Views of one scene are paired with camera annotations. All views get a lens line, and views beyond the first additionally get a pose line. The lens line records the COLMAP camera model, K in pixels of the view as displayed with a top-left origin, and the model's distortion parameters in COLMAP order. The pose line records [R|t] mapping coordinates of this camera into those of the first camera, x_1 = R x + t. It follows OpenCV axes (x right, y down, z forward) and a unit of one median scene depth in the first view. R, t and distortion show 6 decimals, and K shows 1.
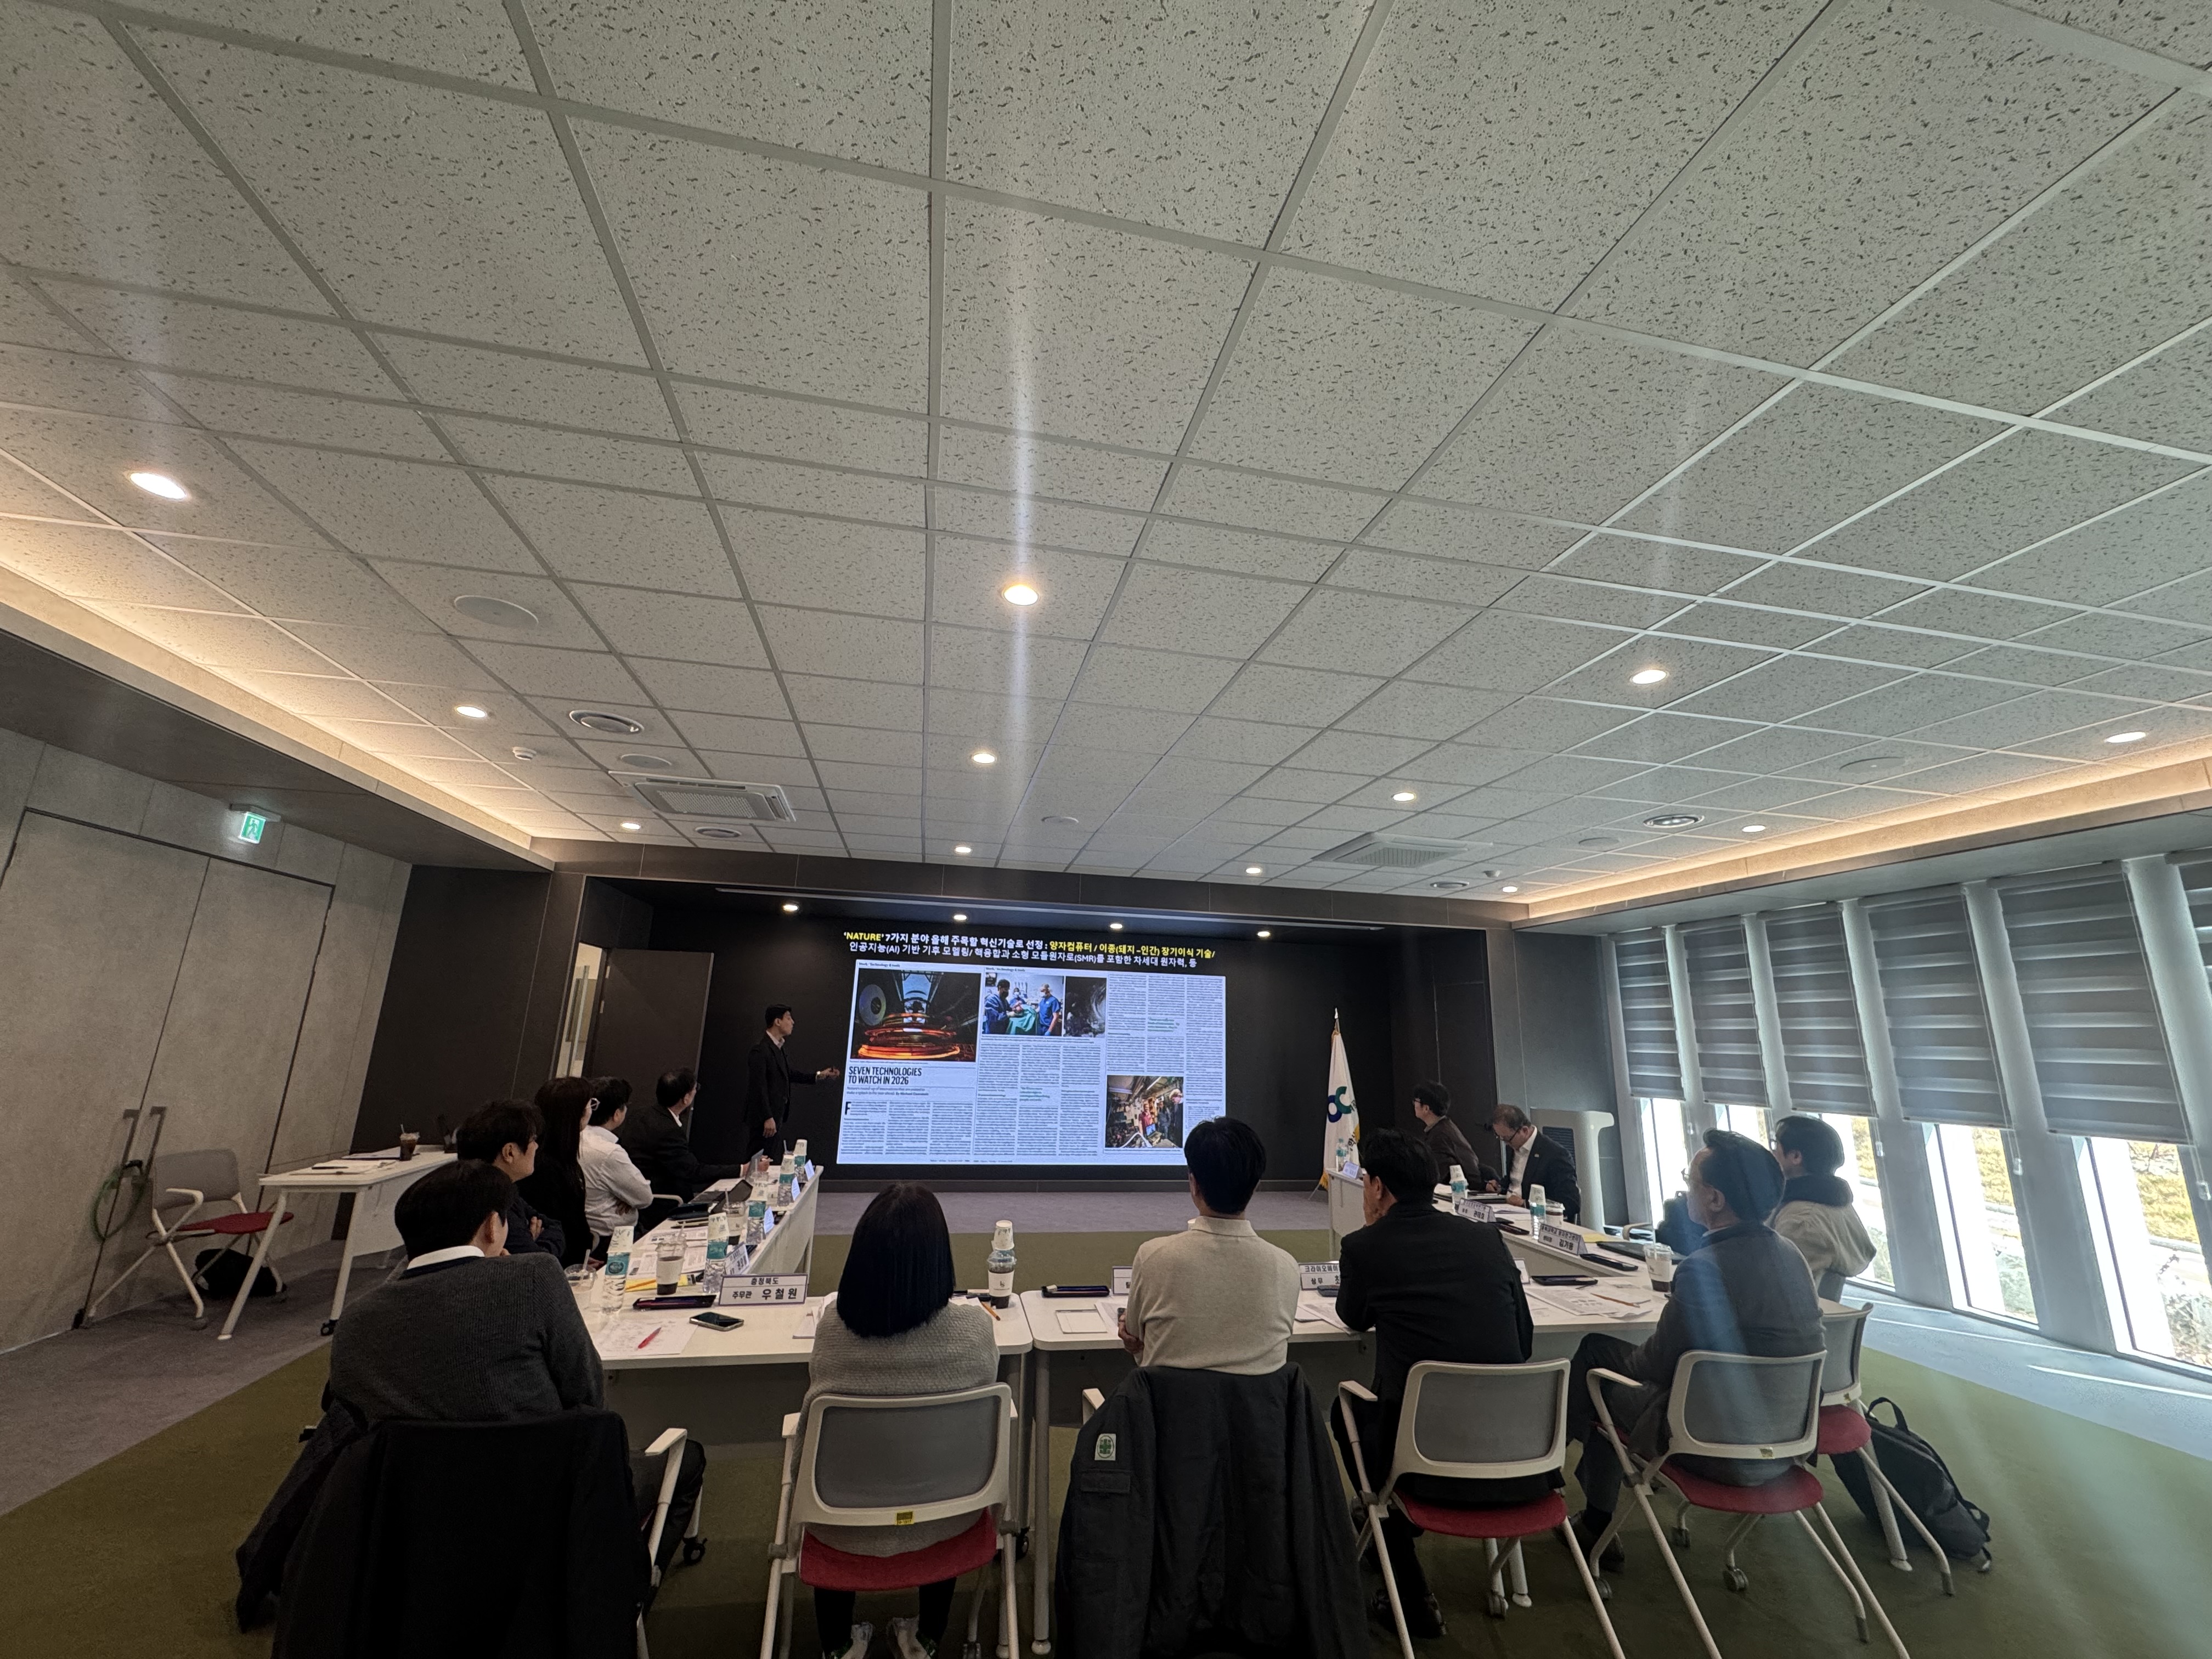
lens RADIAL K [[880.7, 0, 1096.4], [0, 880.7, 842.0], [0, 0, 1]] dist [-0.004187, -0.000116]
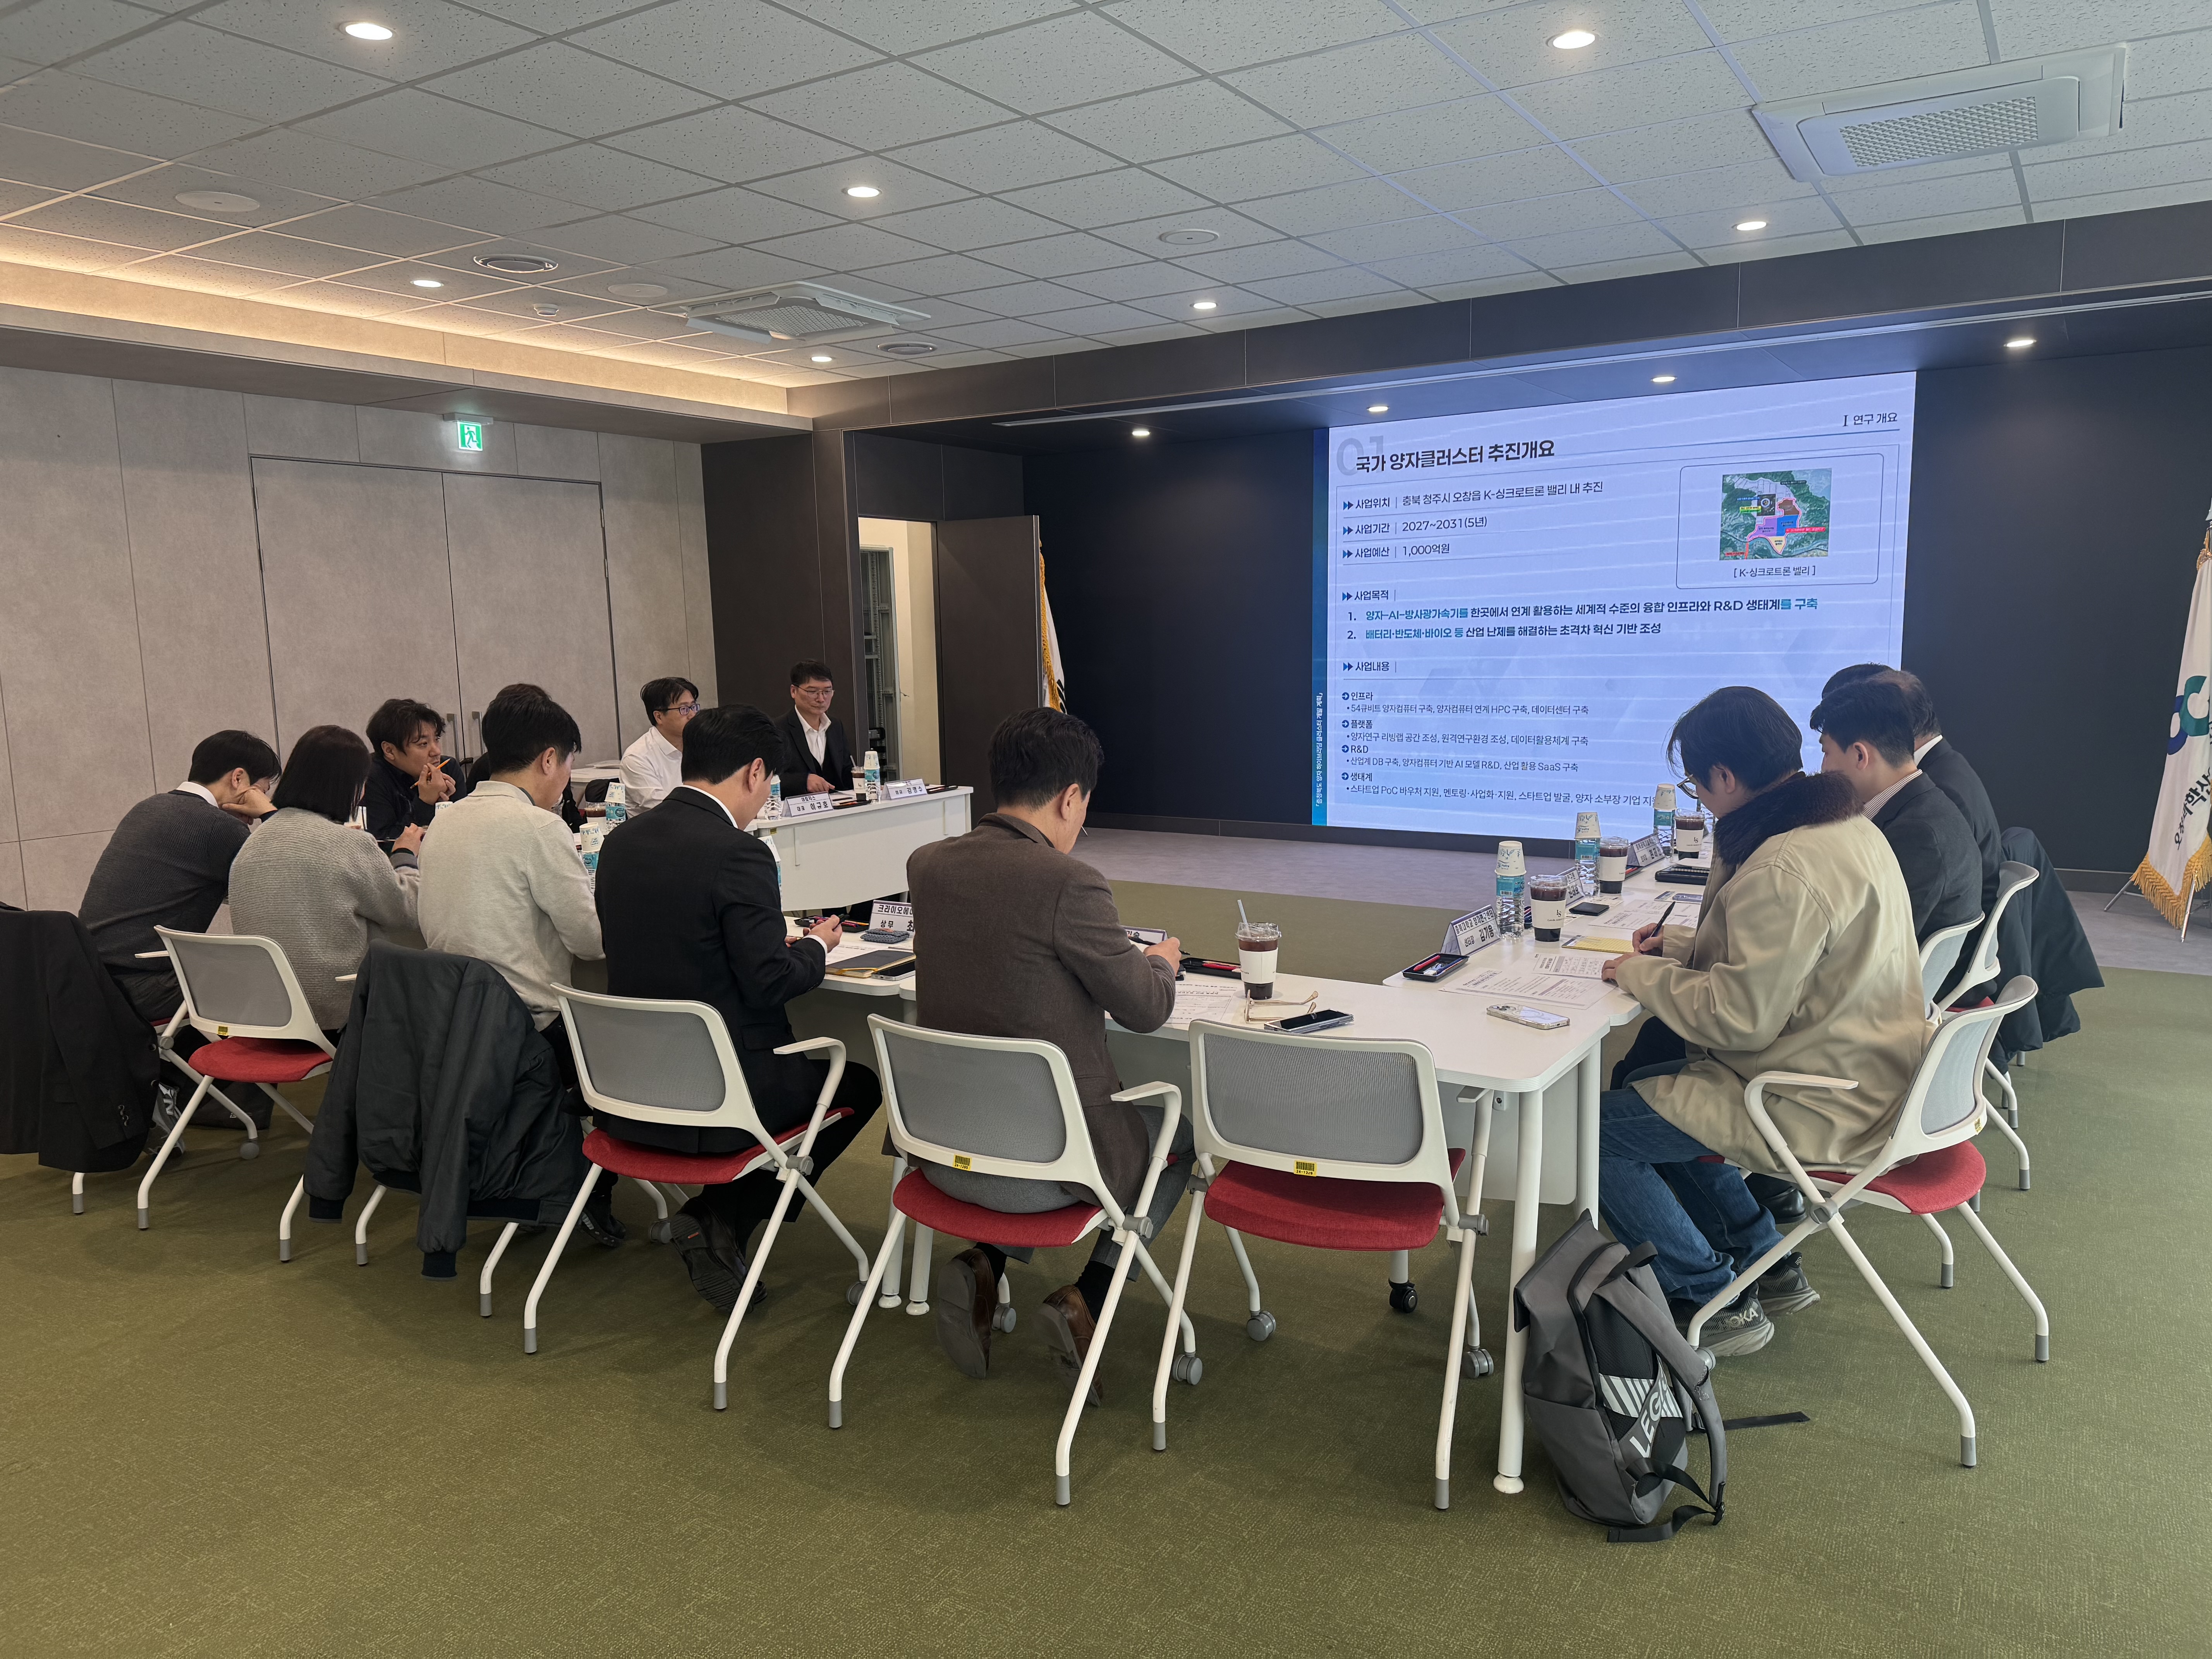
lens RADIAL K [[1531.2, 0, 1121.2], [0, 1531.2, 817.8], [0, 0, 1]] dist [0.053315, -0.012509]
pose [[0.720730, 0.045066, -0.691749, 0.660892], [0.193038, 0.945366, 0.262714, 0.061823], [0.665796, -0.322880, 0.672654, 0.162277]]
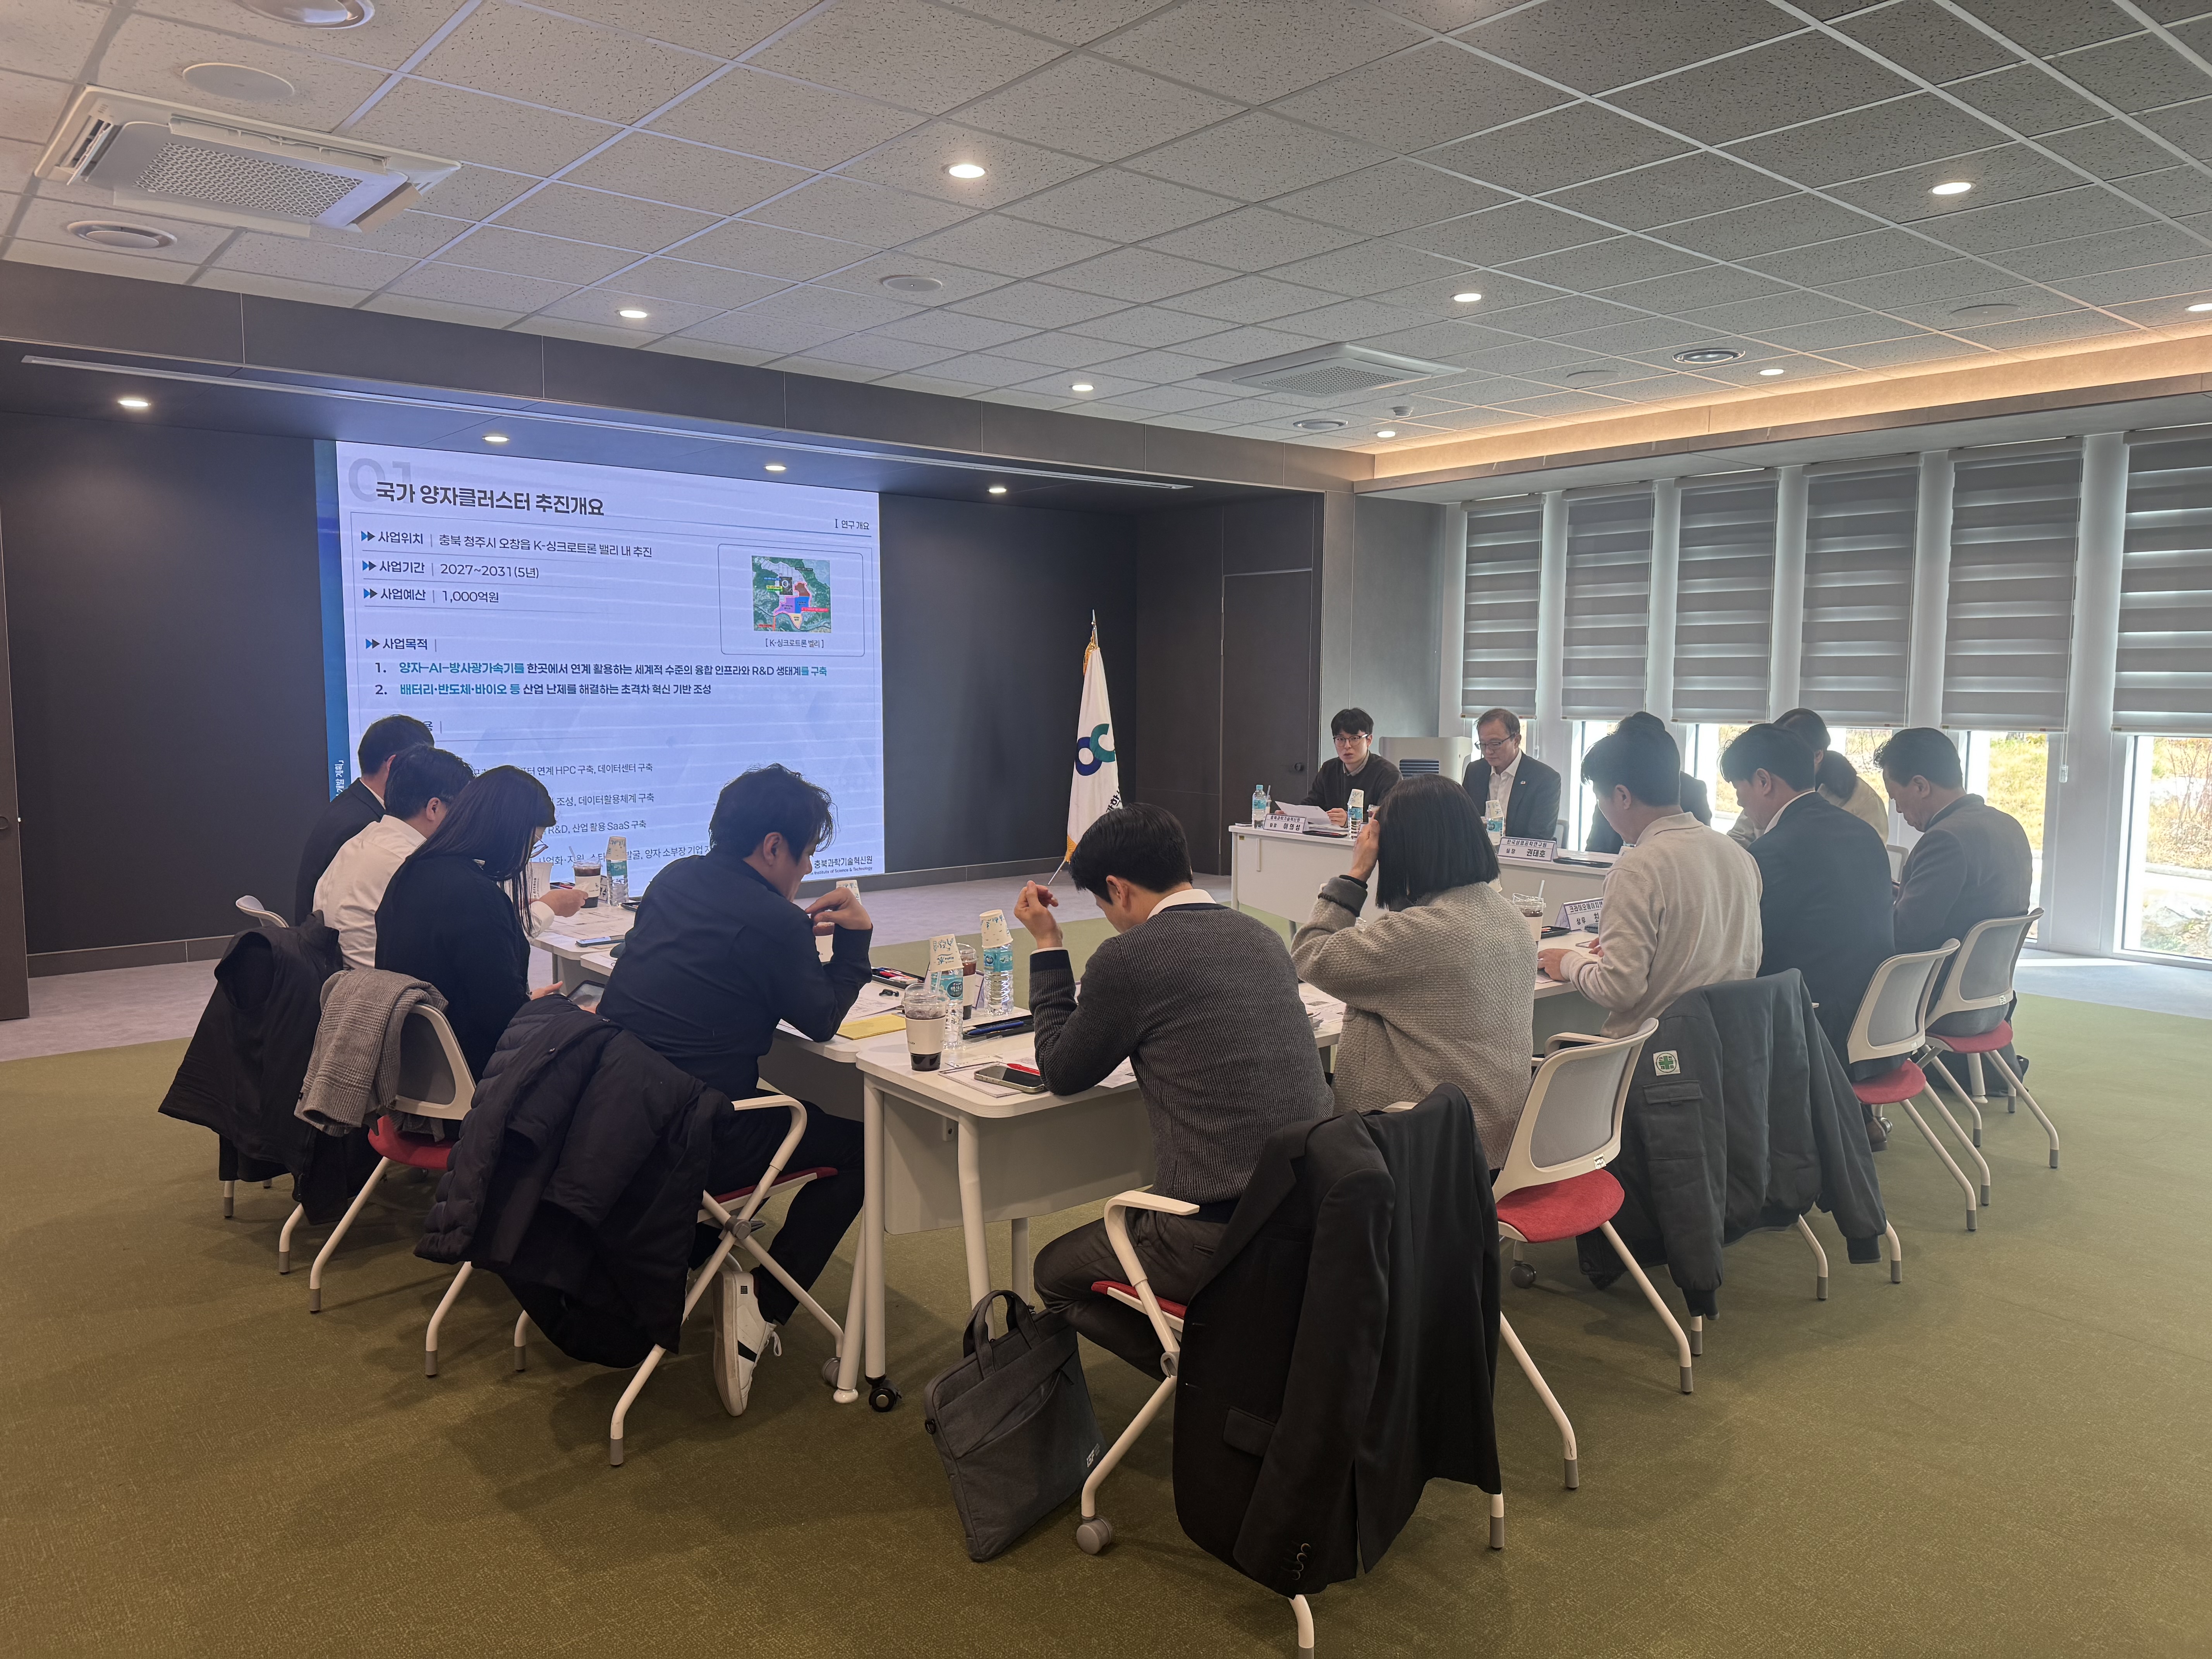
lens RADIAL K [[1531.2, 0, 1127.7], [0, 1531.2, 836.7], [0, 0, 1]] dist [0.053315, -0.012509]
pose [[0.895740, -0.068369, 0.439289, -0.293800], [-0.079884, 0.947271, 0.310316, -0.005283], [-0.437342, -0.313055, 0.843047, -0.020401]]
